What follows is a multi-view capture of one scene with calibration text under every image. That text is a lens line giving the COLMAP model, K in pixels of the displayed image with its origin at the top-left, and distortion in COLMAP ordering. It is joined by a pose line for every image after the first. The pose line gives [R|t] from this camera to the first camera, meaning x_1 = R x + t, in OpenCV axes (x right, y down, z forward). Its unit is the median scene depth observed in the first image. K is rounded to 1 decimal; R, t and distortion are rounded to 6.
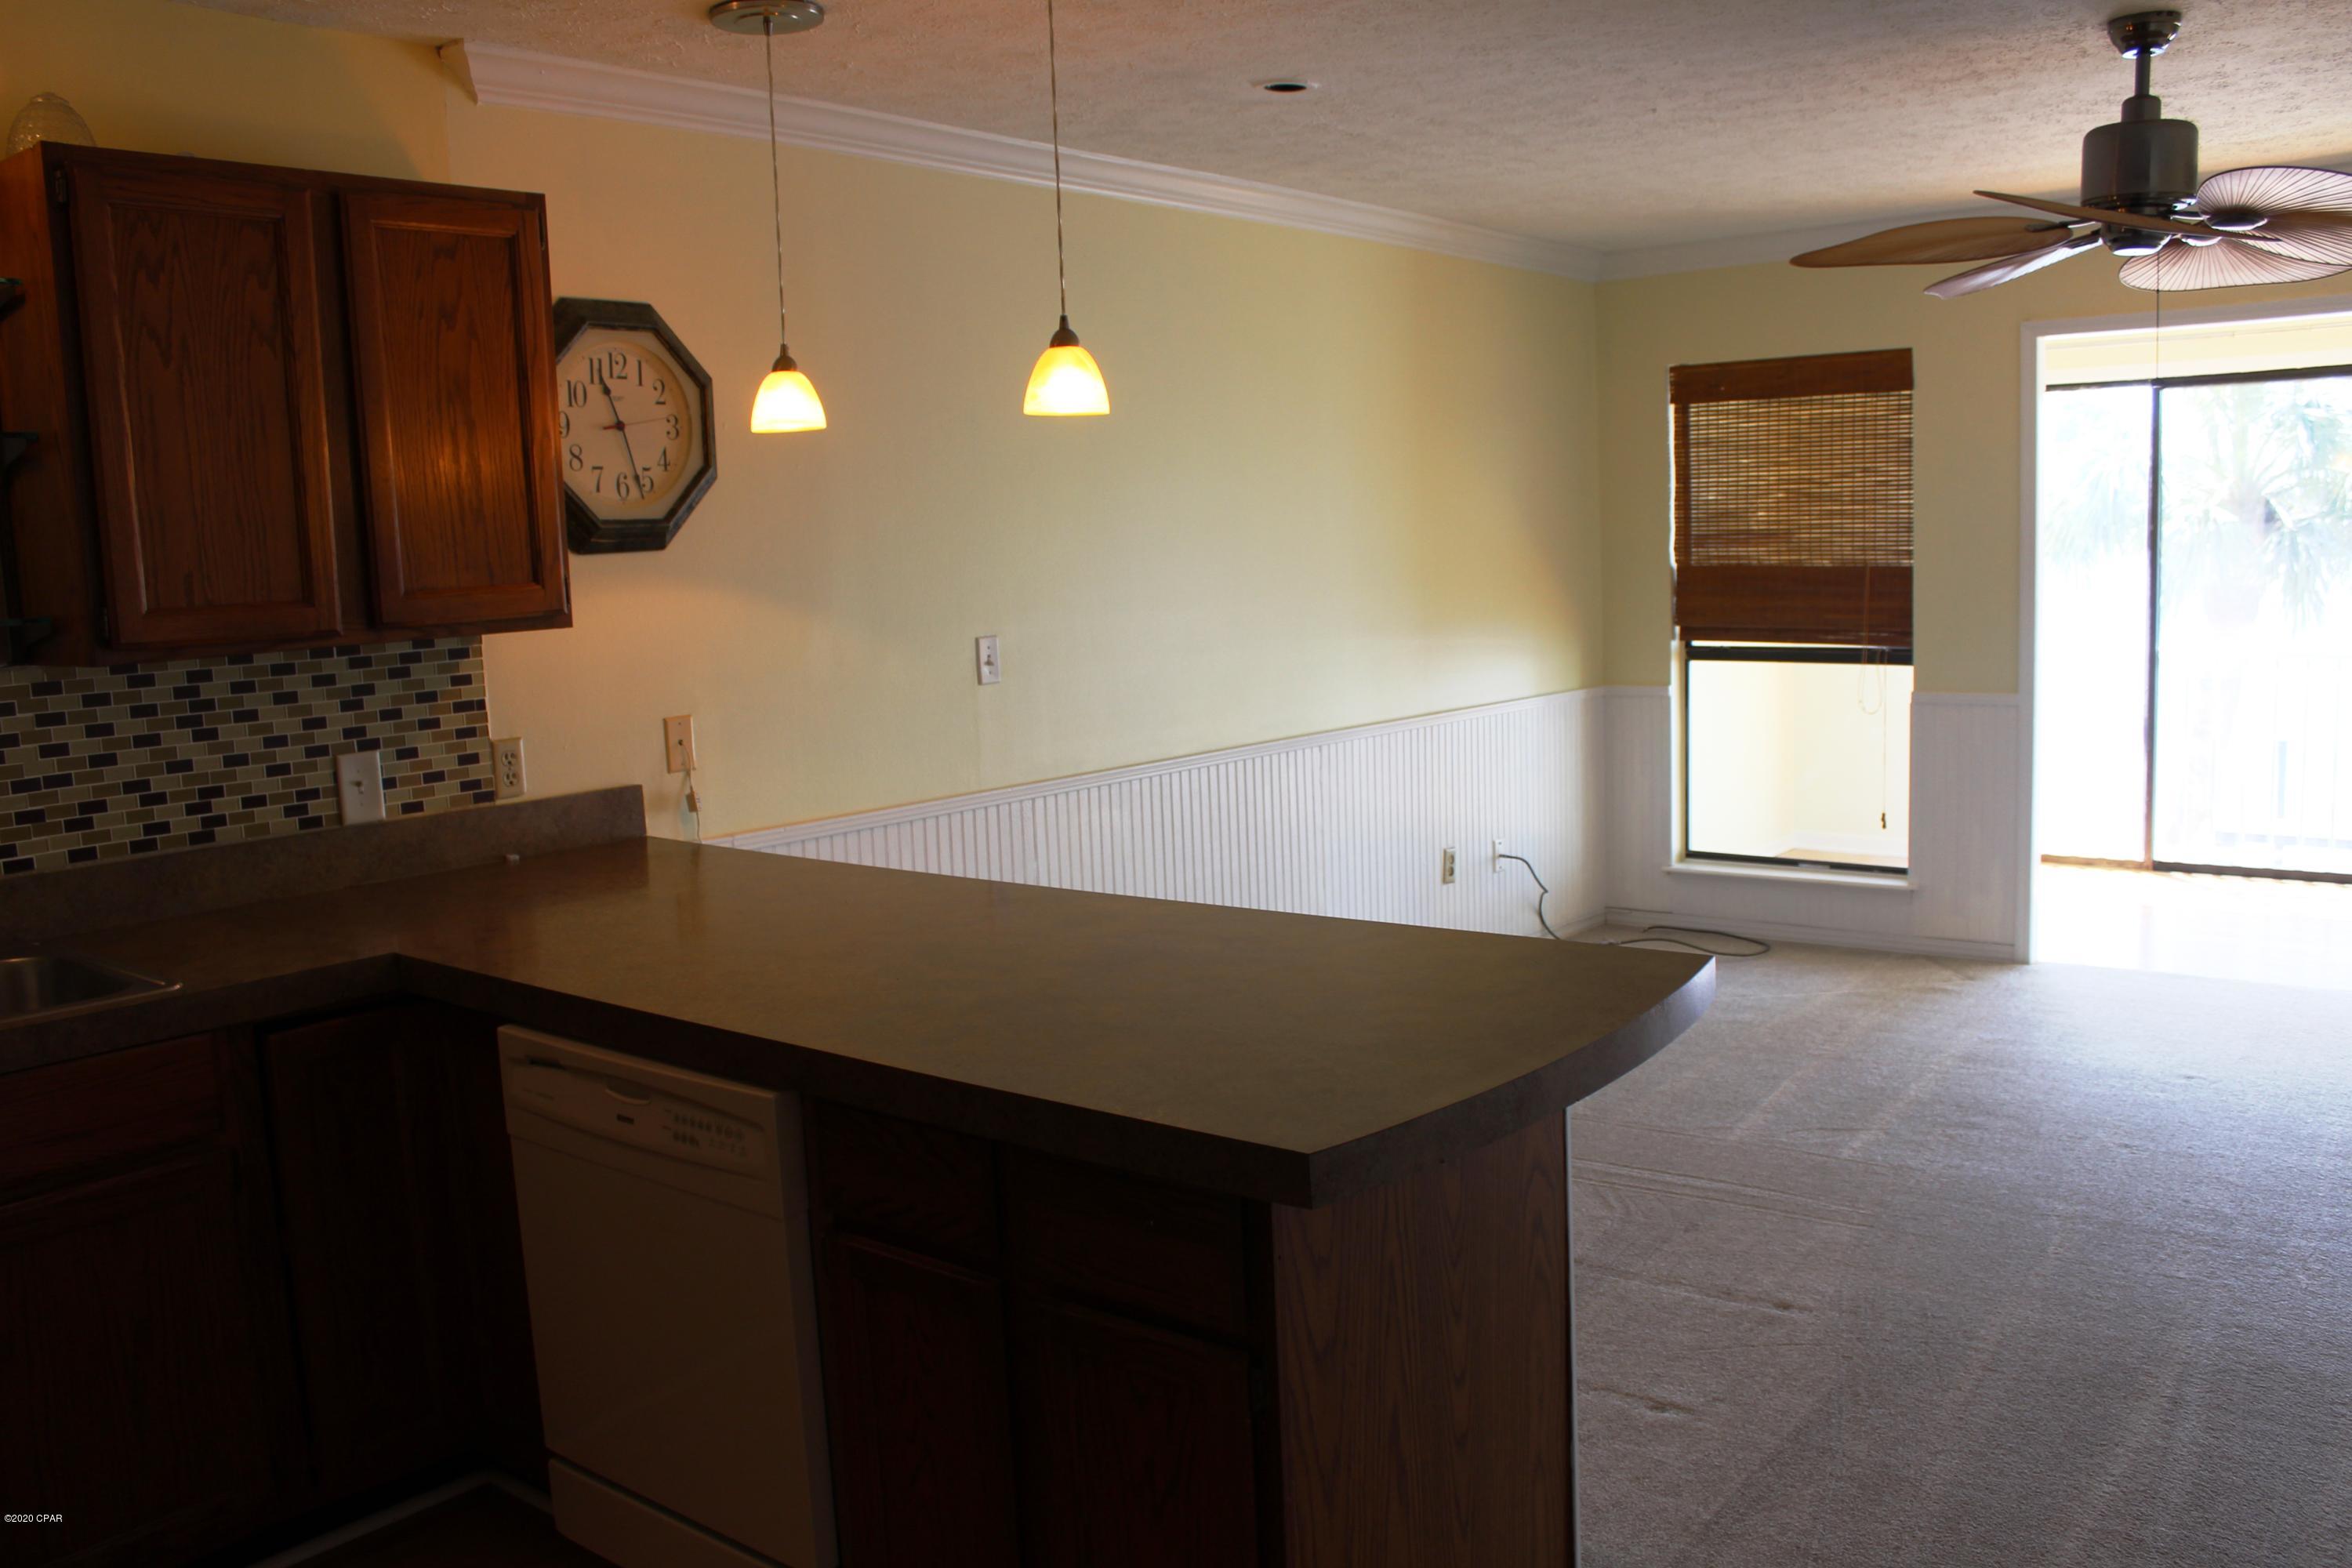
lens RADIAL K [[1950.9, 0, 1176.0], [0, 1950.9, 784.0], [0, 0, 1]] dist [-0.166382, 0.162655]
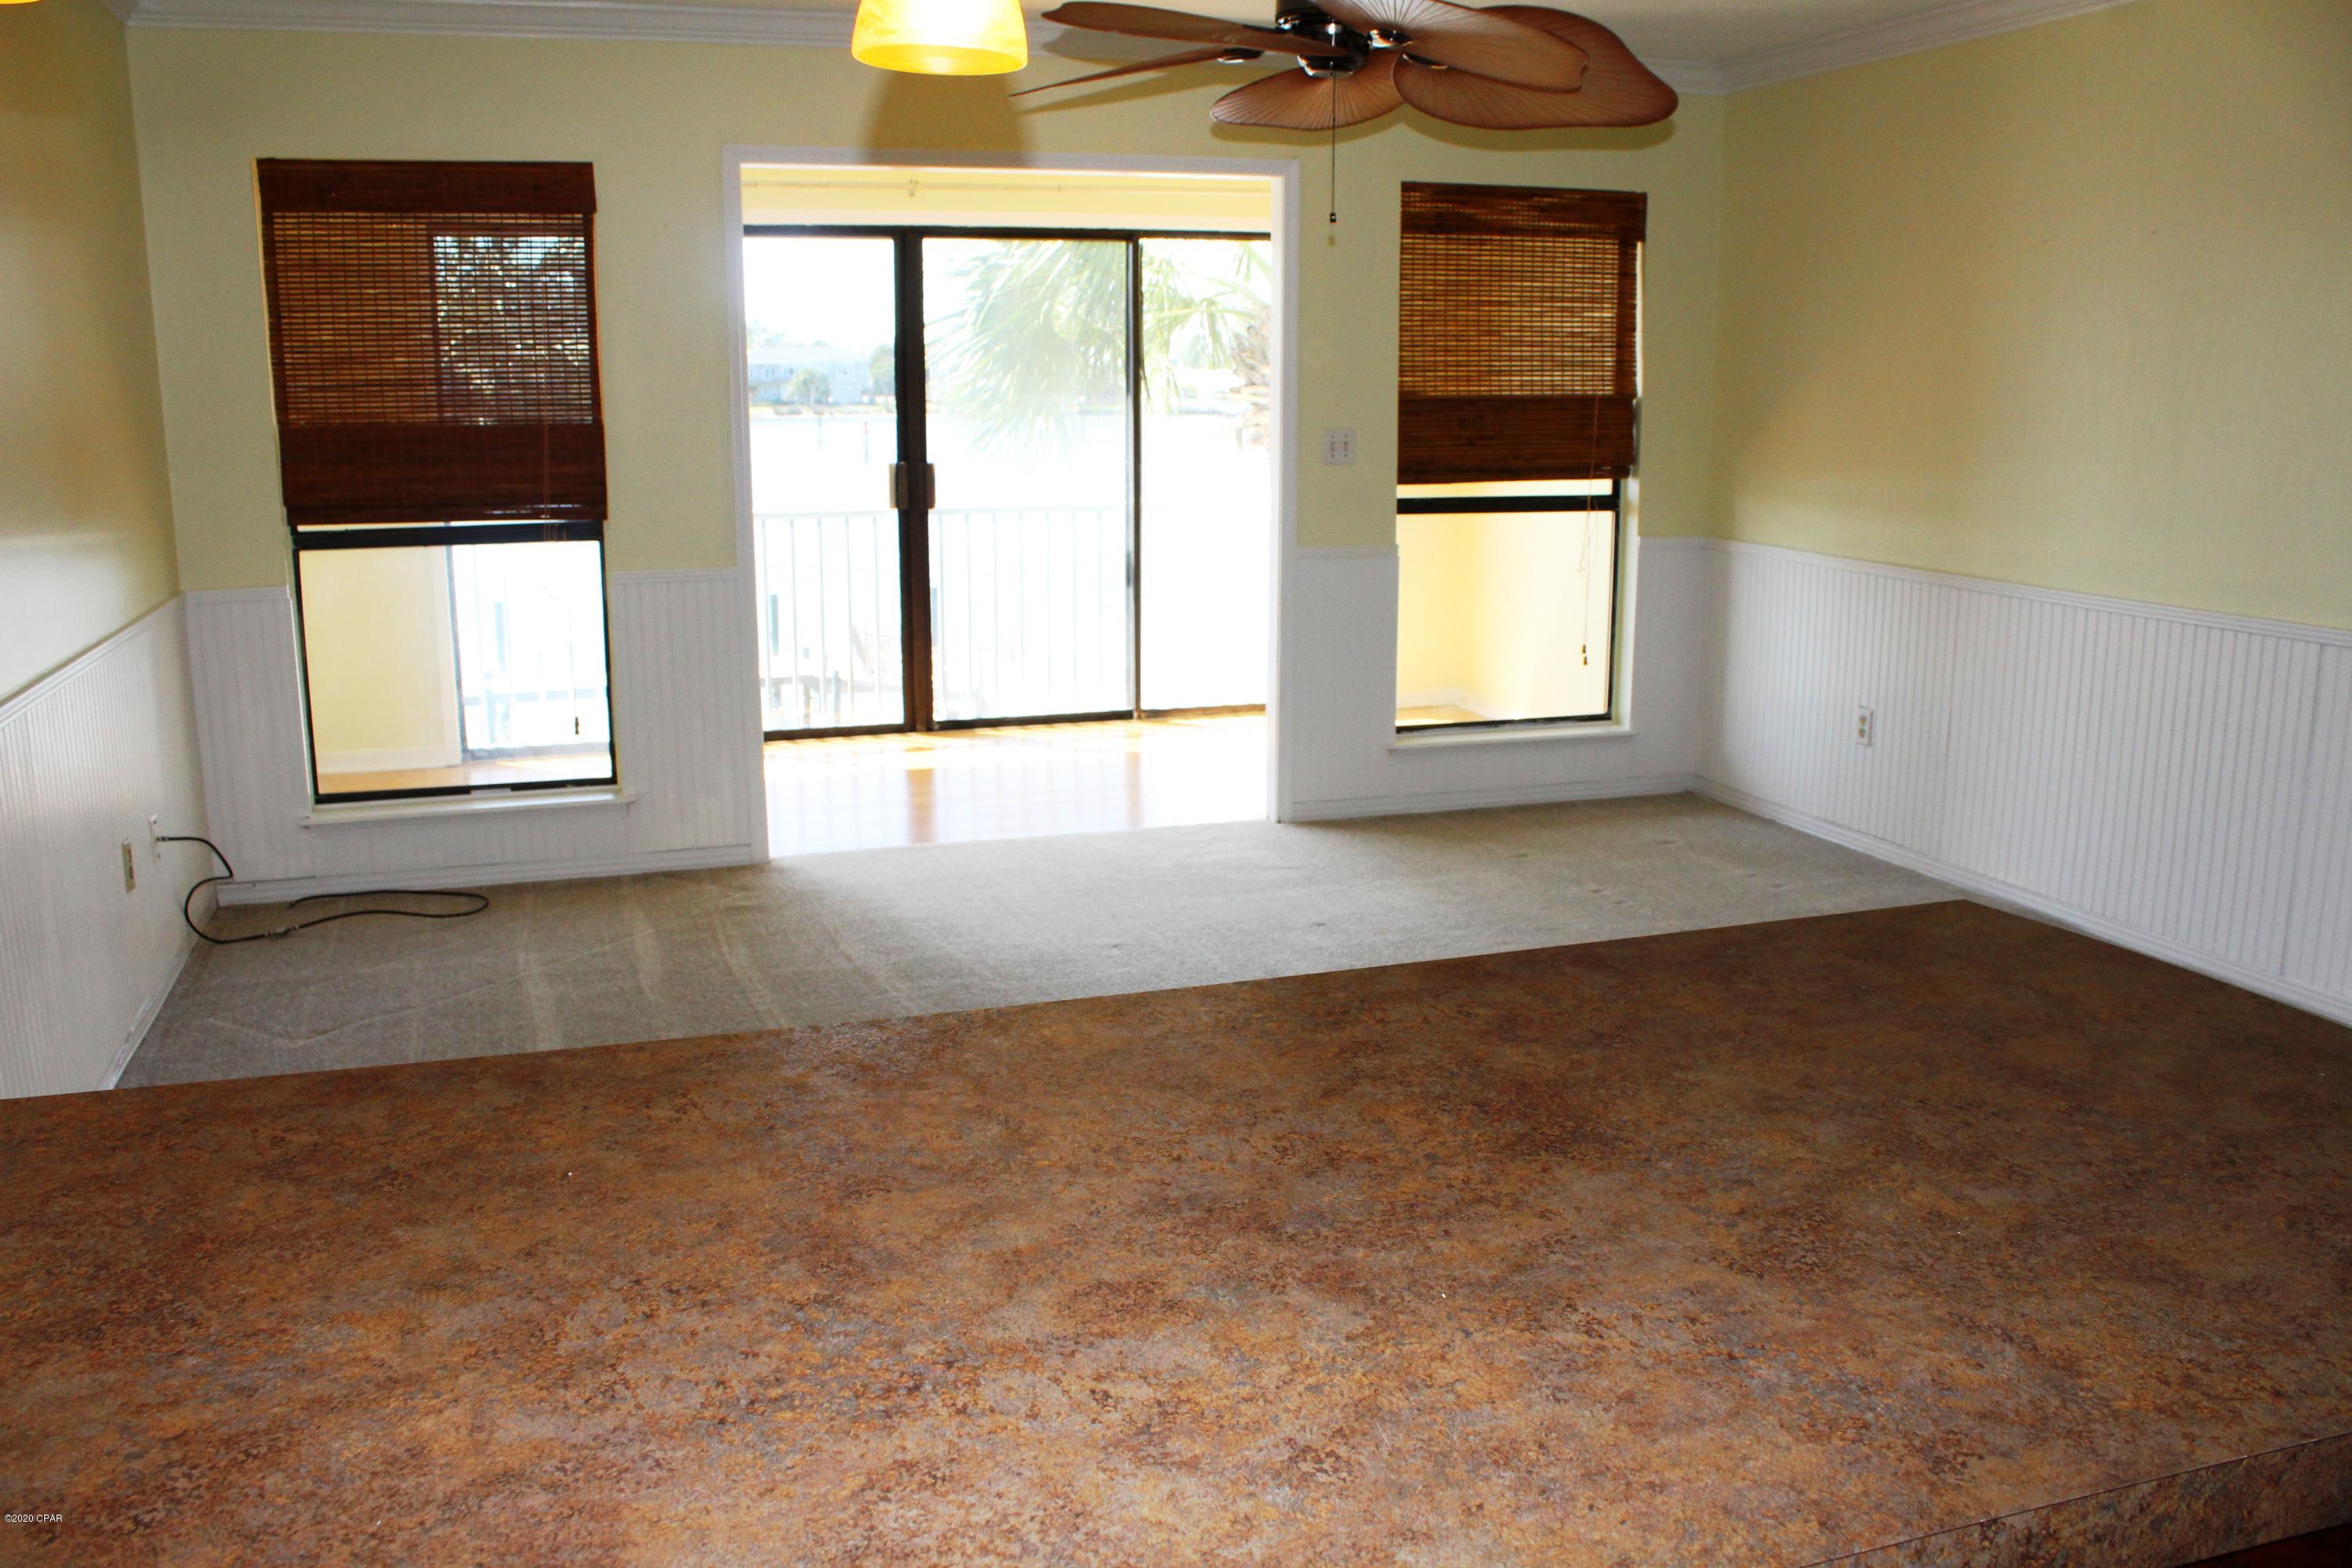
lens RADIAL K [[1950.9, 0, 1176.0], [0, 1950.9, 784.0], [0, 0, 1]] dist [-0.166382, 0.162655]
pose [[0.545391, -0.138114, 0.826725, -0.268099], [0.089870, 0.990281, 0.106150, -0.030816], [-0.833350, 0.016404, 0.552502, 0.431350]]
